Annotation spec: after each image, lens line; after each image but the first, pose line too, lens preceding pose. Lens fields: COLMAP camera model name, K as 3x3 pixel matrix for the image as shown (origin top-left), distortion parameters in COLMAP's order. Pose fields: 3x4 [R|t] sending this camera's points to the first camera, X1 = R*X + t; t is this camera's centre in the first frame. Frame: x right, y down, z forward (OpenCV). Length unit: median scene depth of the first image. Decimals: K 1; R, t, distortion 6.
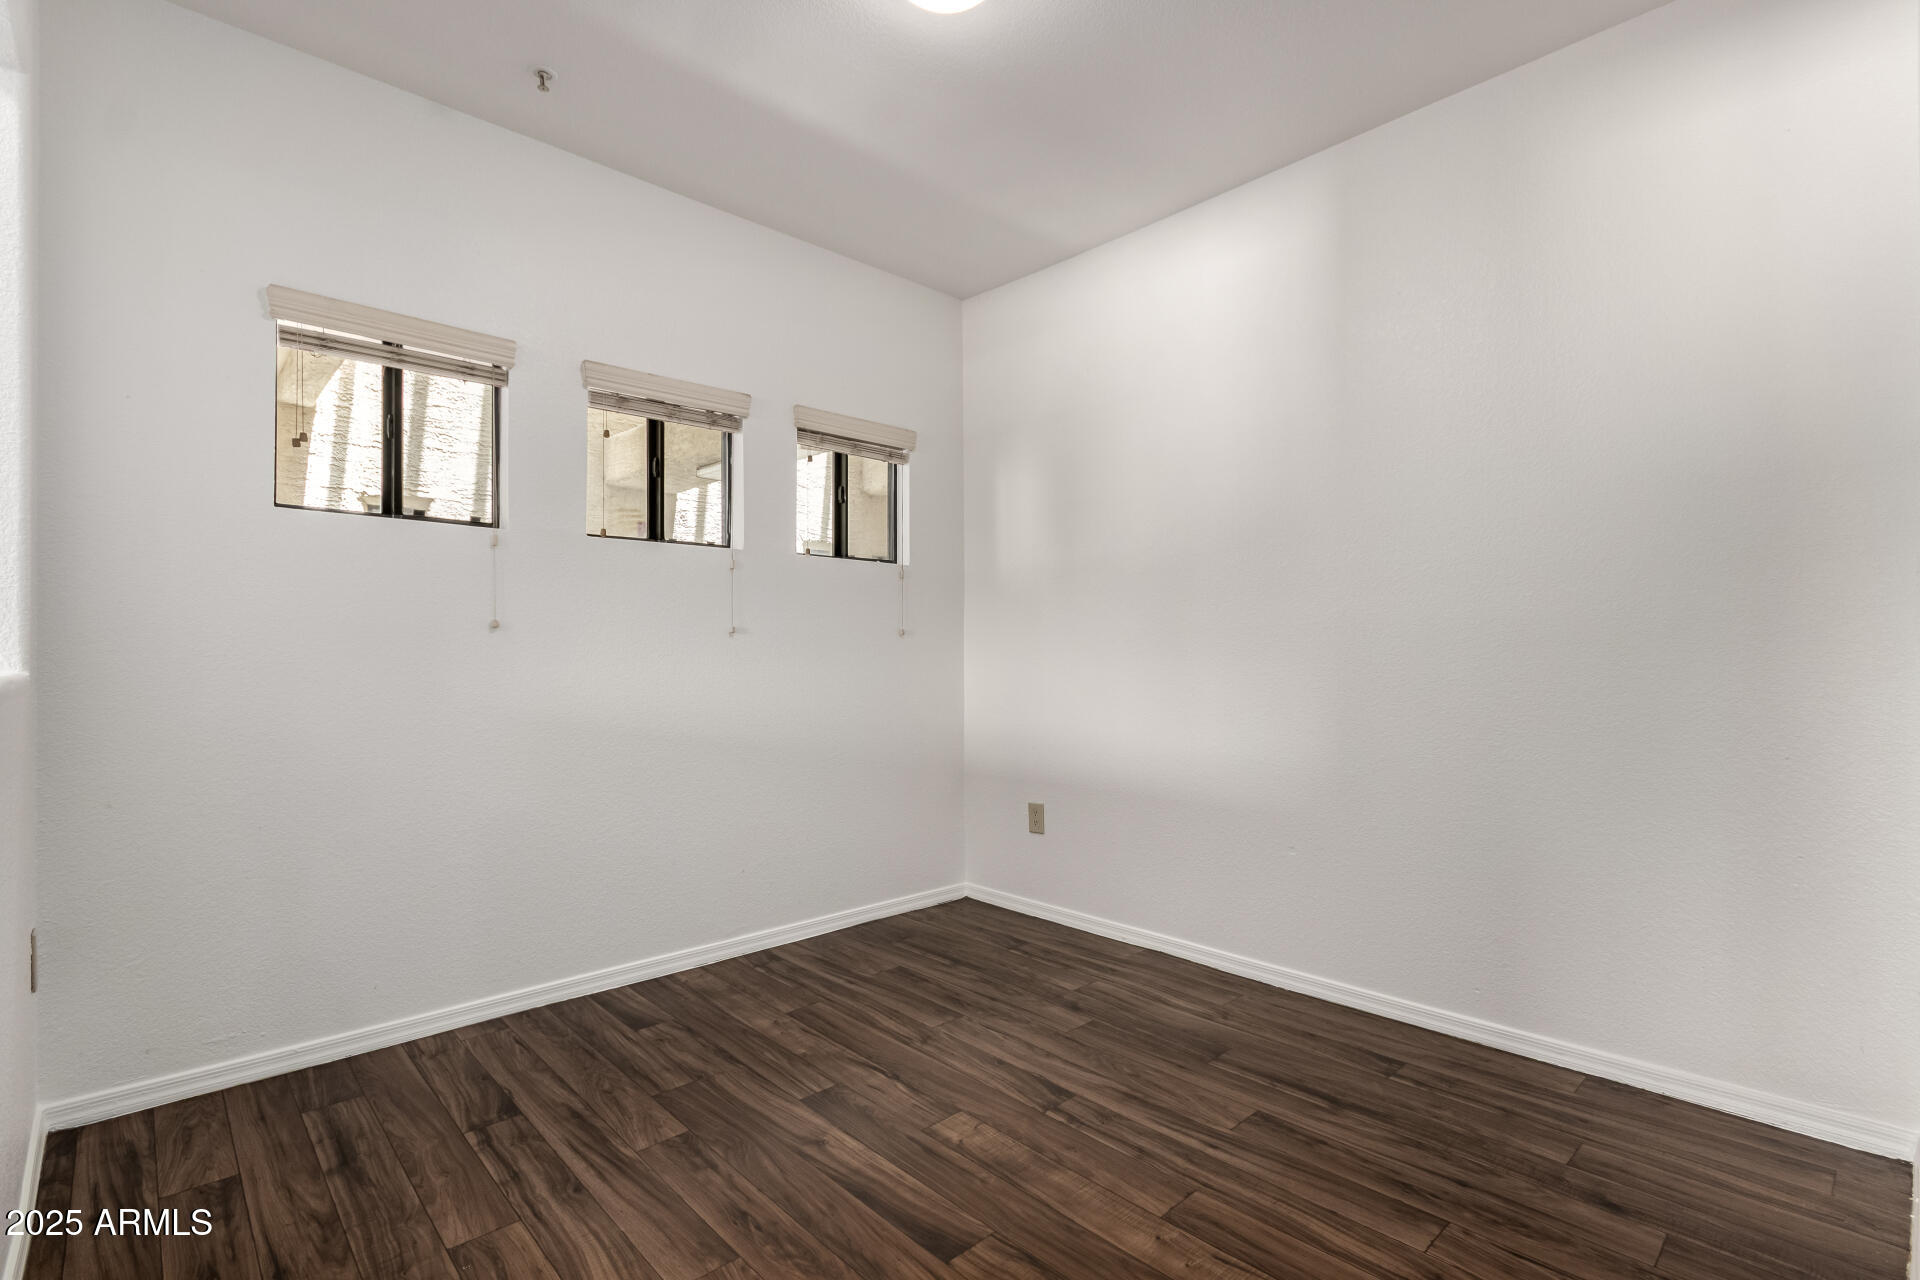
lens RADIAL K [[898.4, 0, 955.7], [0, 898.4, 656.7], [0, 0, 1]] dist [0.012619, -0.000371]
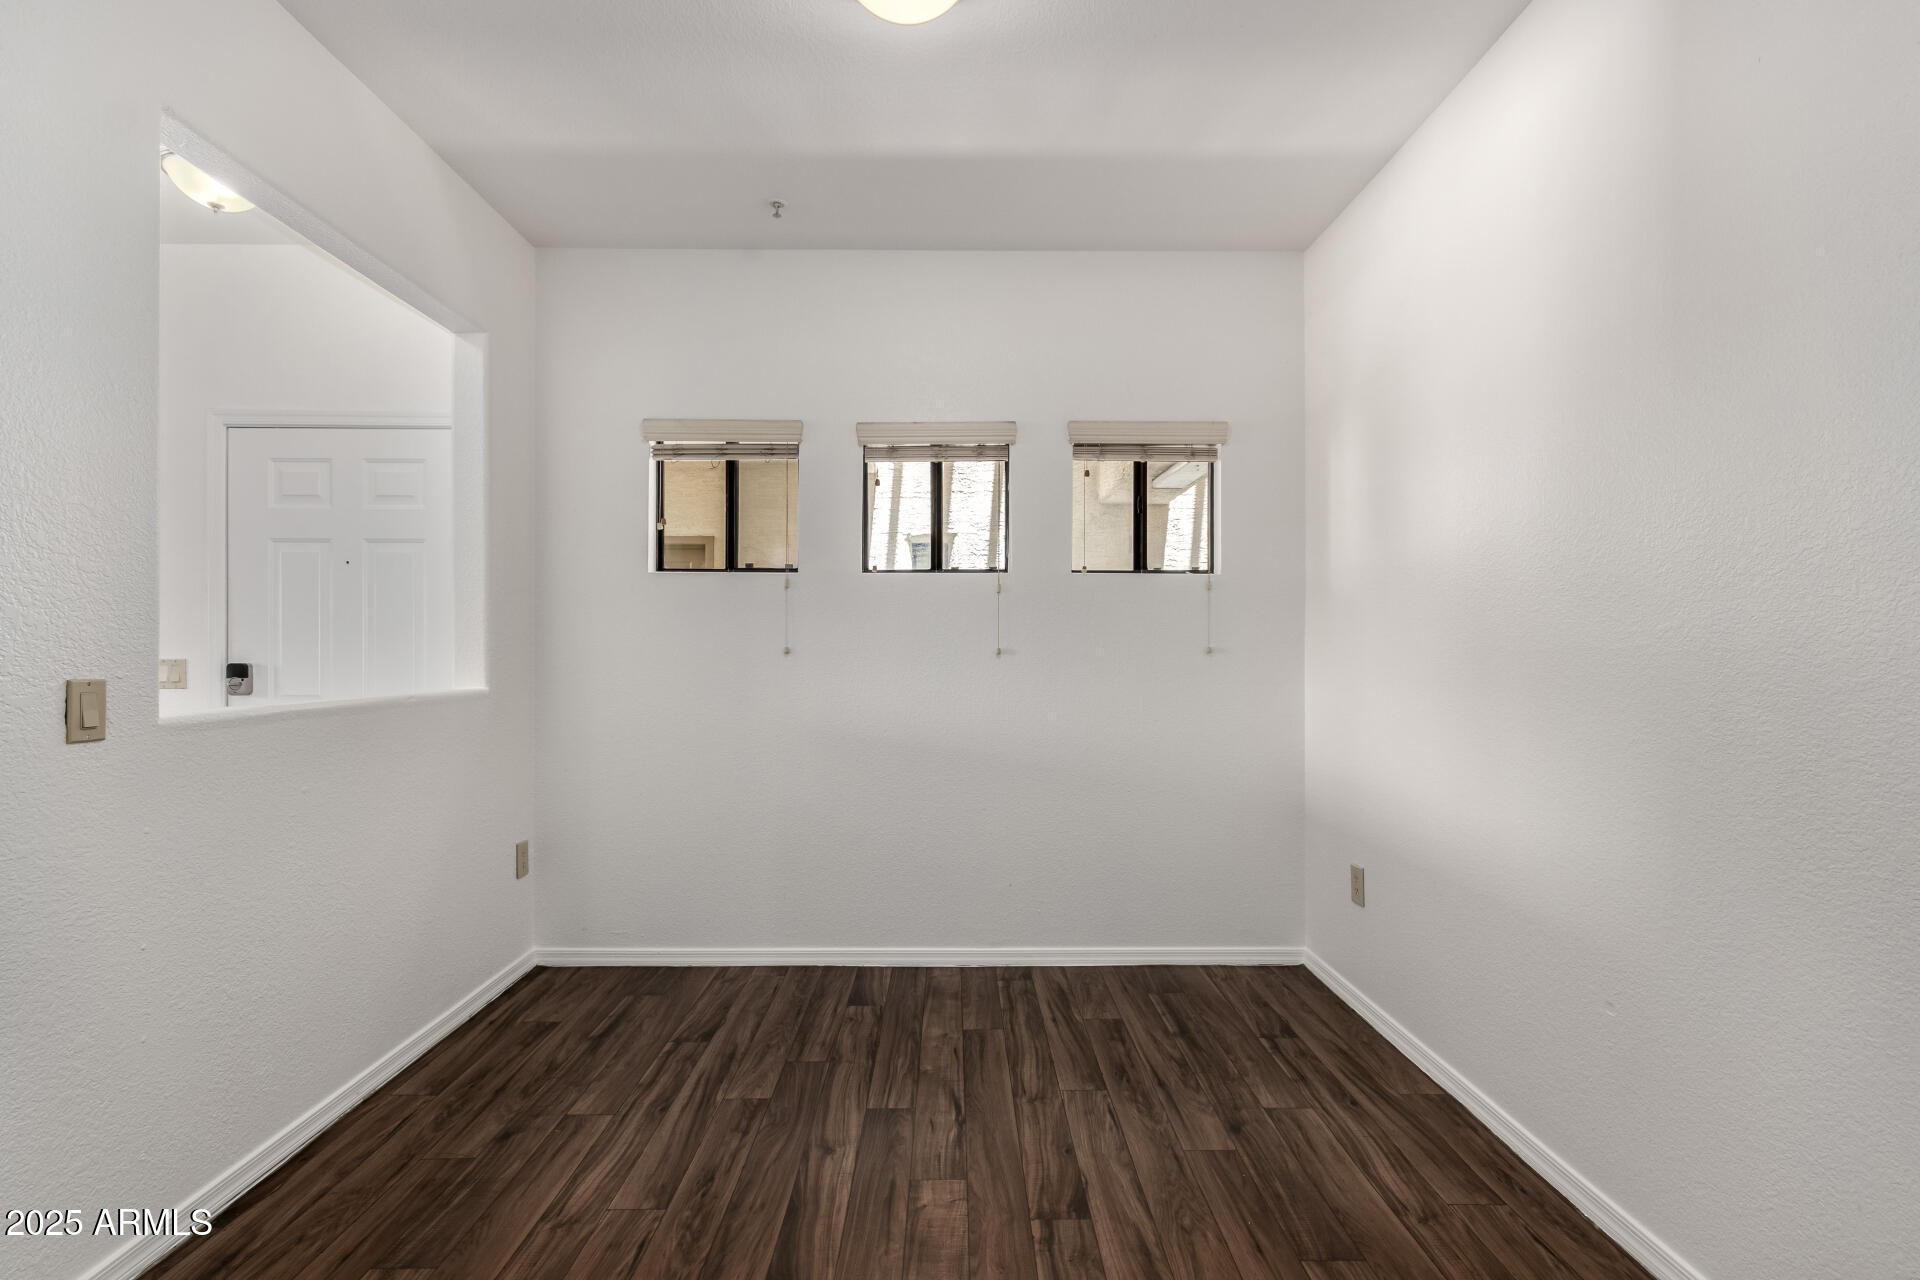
lens RADIAL K [[895.9, 0, 949.4], [0, 895.9, 653.2], [0, 0, 1]] dist [0.010323, -0.000162]
pose [[0.733765, 0.003142, -0.679396, 0.499363], [-0.003822, 0.999993, 0.000497, -0.033140], [0.679393, 0.002232, 0.733772, 0.243040]]
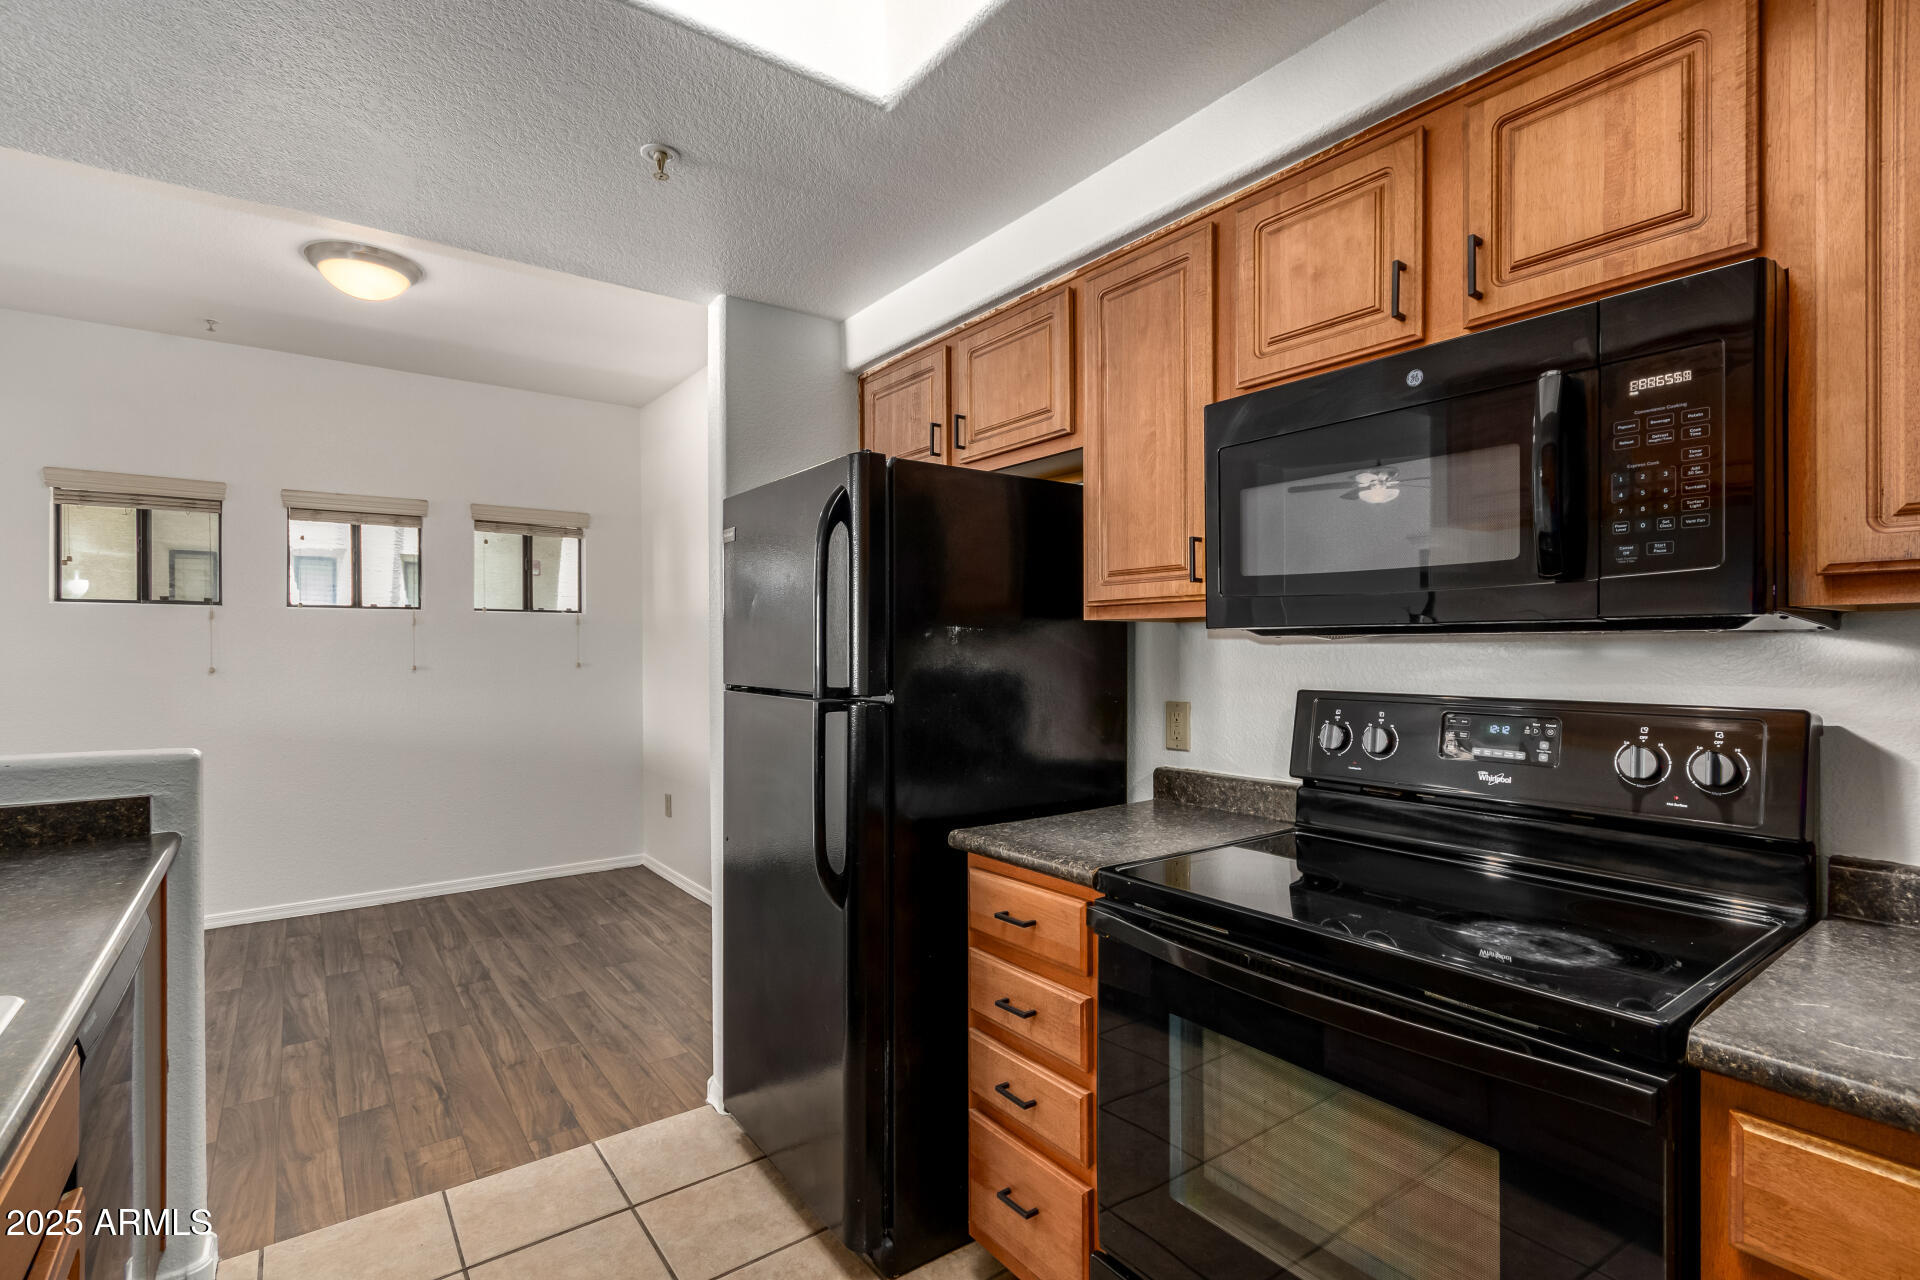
lens RADIAL K [[895.9, 0, 949.4], [0, 895.9, 653.2], [0, 0, 1]] dist [0.010323, -0.000162]
pose [[0.992960, -0.003604, -0.118394, 0.909089], [0.003721, 0.999993, 0.000763, -0.060955], [0.118391, -0.001198, 0.992966, -0.365418]]
